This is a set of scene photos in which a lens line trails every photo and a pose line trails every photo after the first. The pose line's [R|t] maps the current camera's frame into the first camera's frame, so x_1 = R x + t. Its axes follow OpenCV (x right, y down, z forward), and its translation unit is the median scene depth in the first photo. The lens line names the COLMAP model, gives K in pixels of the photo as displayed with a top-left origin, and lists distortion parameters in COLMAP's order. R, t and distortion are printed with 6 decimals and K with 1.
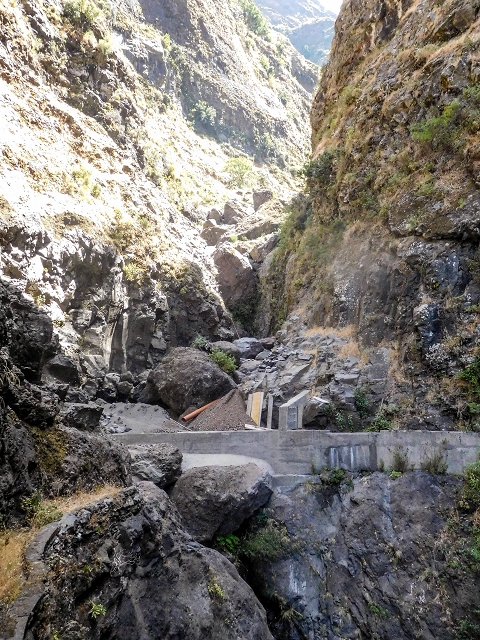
lens RADIAL K [[490.5, 0, 240.6], [0, 490.5, 321.7], [0, 0, 1]] dist [-0.005822, -0.001398]
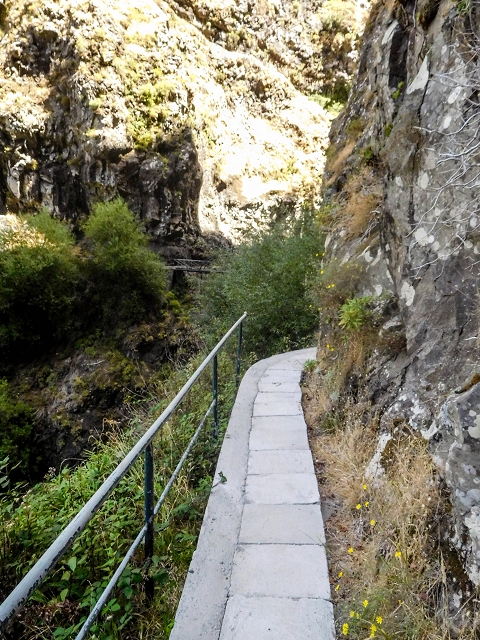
lens RADIAL K [[490.5, 0, 237.1], [0, 490.5, 323.1], [0, 0, 1]] dist [-0.005822, -0.001398]
pose [[0.712377, 0.136114, -0.688470, 1.257189], [0.062254, 0.964887, 0.255179, -0.174357], [0.699030, -0.224644, 0.678890, -1.000769]]
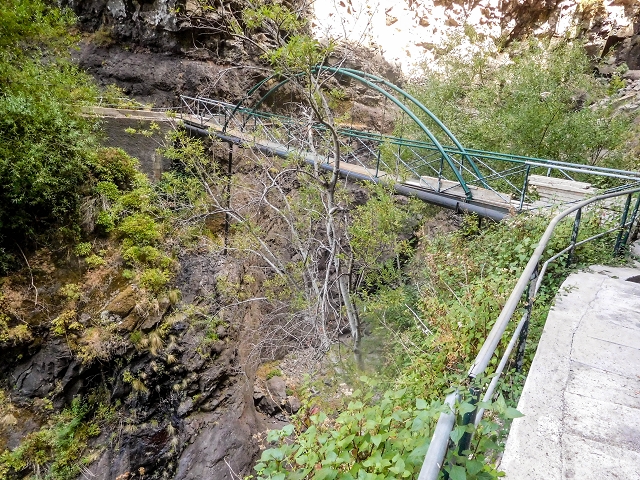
lens RADIAL K [[490.5, 0, 320.0], [0, 490.5, 245.2], [0, 0, 1]] dist [-0.005822, -0.001398]
pose [[0.463599, 0.328136, -0.823045, 0.611629], [0.031255, 0.922263, 0.385298, -0.037745], [0.885494, -0.204348, 0.417304, -0.156108]]
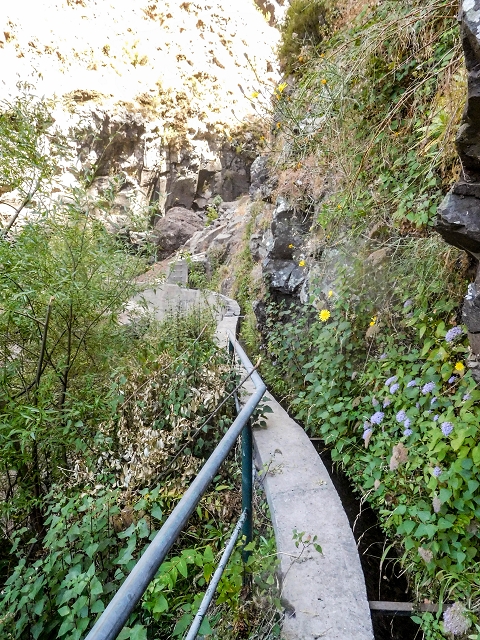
lens RADIAL K [[490.5, 0, 251.7], [0, 490.5, 325.2], [0, 0, 1]] dist [-0.005822, -0.001398]
pose [[0.859649, 0.102753, -0.500445, 0.504959], [0.047592, 0.959199, 0.278698, 0.005612], [0.508663, -0.263400, 0.819684, 0.093442]]
